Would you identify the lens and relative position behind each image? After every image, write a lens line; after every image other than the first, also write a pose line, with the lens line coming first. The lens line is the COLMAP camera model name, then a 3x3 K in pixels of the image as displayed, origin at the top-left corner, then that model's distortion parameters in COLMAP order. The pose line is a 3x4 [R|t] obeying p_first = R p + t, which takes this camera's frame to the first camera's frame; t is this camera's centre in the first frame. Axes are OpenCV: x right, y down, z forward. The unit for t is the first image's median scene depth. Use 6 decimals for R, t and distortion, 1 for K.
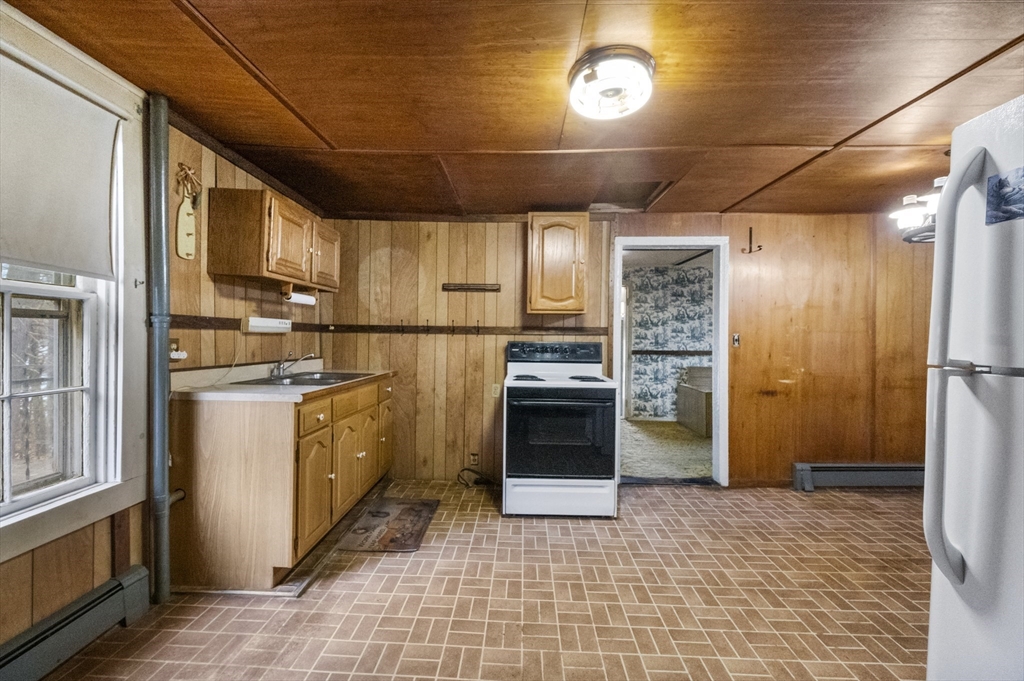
lens RADIAL K [[413.2, 0, 512.0], [0, 413.2, 340.5], [0, 0, 1]] dist [-0.001855, -0.000040]
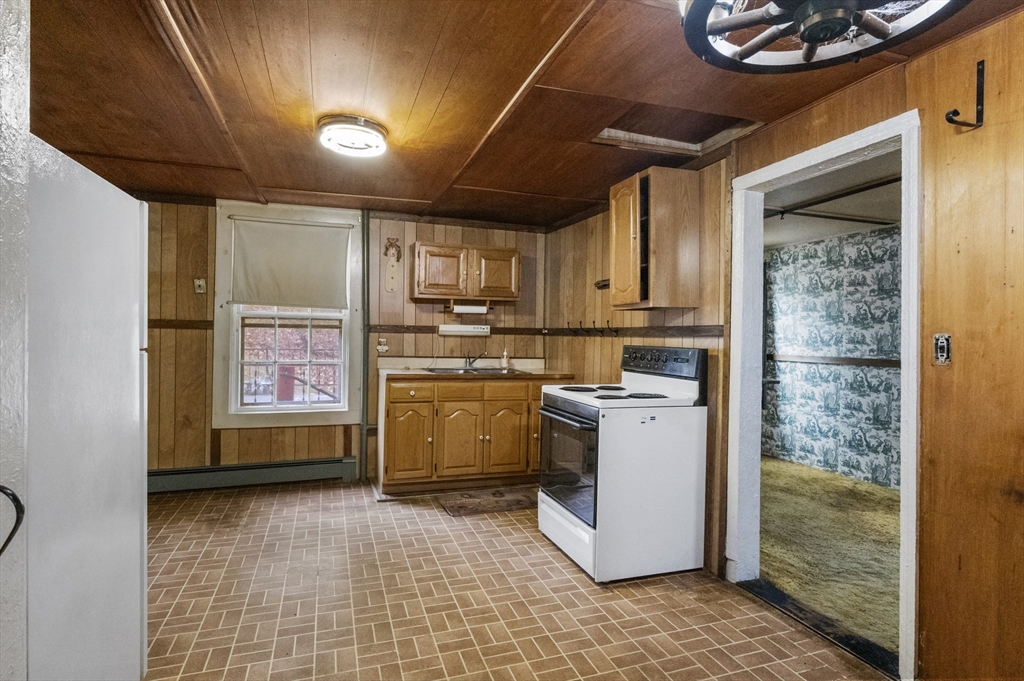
lens RADIAL K [[541.8, 0, 512.3], [0, 541.8, 336.7], [0, 0, 1]] dist [-0.001369, -0.000025]
pose [[0.352923, -0.003777, -0.935645, 0.908402], [-0.021213, 0.999703, -0.012037, 0.002537], [0.935412, 0.024096, 0.352738, 0.415353]]
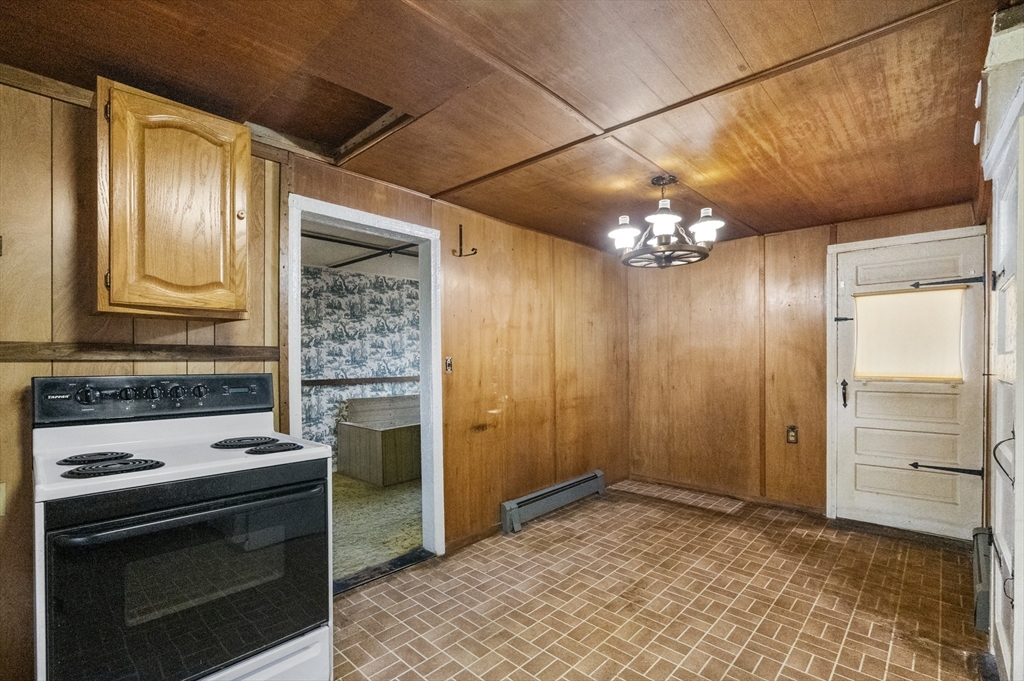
lens RADIAL K [[457.9, 0, 506.0], [0, 457.9, 364.2], [0, 0, 1]] dist [-0.000492, -0.000325]
pose [[0.670259, -0.016287, 0.741948, -0.031005], [0.017496, 0.999828, 0.006142, -0.005714], [-0.741921, 0.008864, 0.670429, 0.339716]]
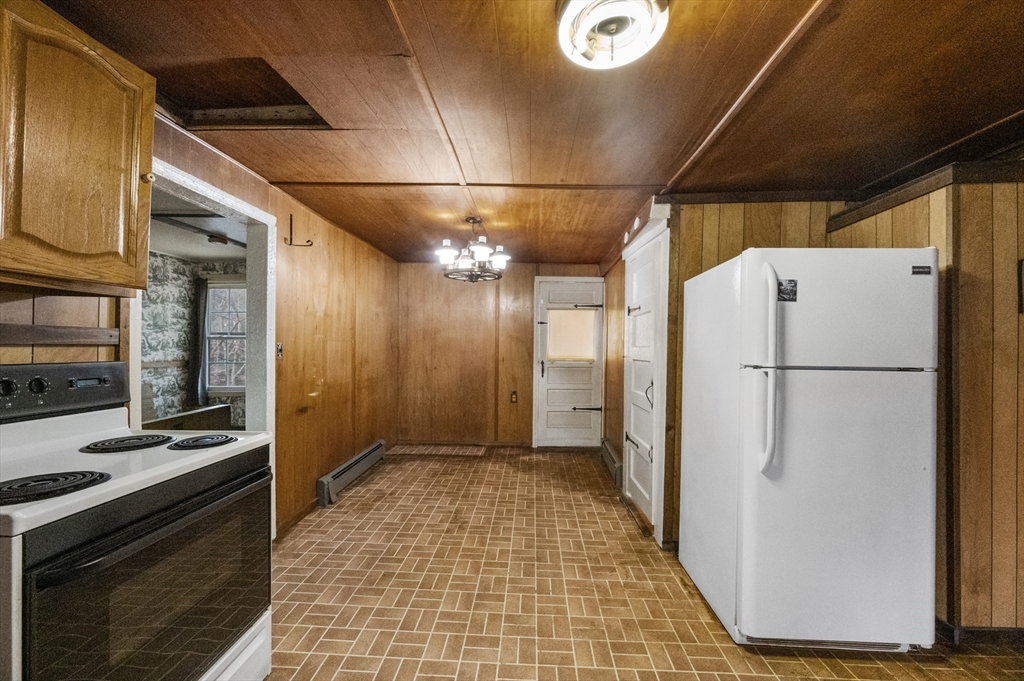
lens RADIAL K [[404.3, 0, 514.8], [0, 404.3, 346.5], [0, 0, 1]] dist [0.000281, 0.000091]
pose [[0.018910, -0.008391, 0.999786, -0.232156], [0.002426, 0.999962, 0.008347, -0.013989], [-0.999818, 0.002268, 0.018930, 0.538640]]
